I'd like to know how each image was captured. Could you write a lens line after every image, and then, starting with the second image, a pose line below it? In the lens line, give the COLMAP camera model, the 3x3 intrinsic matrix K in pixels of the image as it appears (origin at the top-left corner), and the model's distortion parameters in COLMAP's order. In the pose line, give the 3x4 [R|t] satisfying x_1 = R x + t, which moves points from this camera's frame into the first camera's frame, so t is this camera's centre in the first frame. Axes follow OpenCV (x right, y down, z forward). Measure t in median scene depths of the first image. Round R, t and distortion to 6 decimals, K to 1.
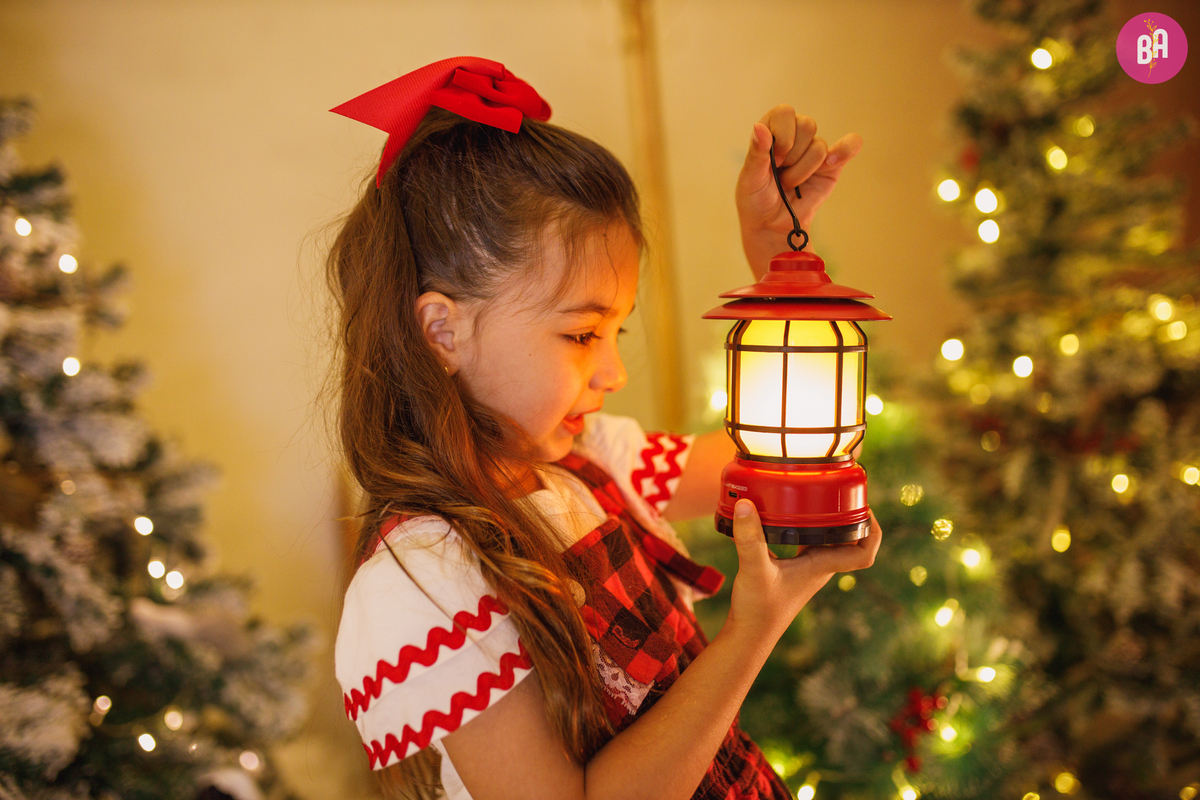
lens RADIAL K [[1139.5, 0, 600.0], [0, 1139.5, 400.0], [0, 0, 1]] dist [-0.053918, 0.102373]
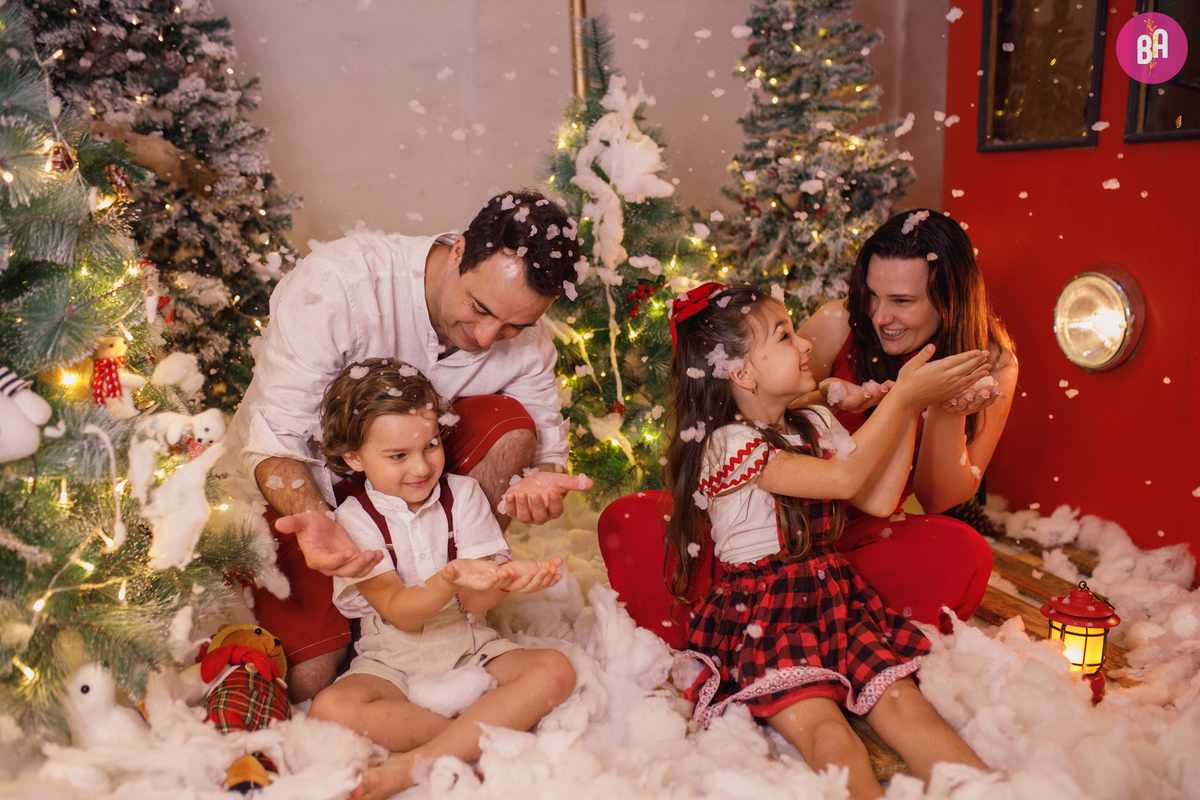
lens RADIAL K [[1147.6, 0, 600.0], [0, 1147.6, 400.0], [0, 0, 1]] dist [-0.044331, 0.001635]
pose [[0.997255, 0.060377, -0.042871, 0.253994], [-0.060021, 0.998152, 0.009536, 0.374346], [0.043367, -0.006937, 0.999035, -0.865512]]
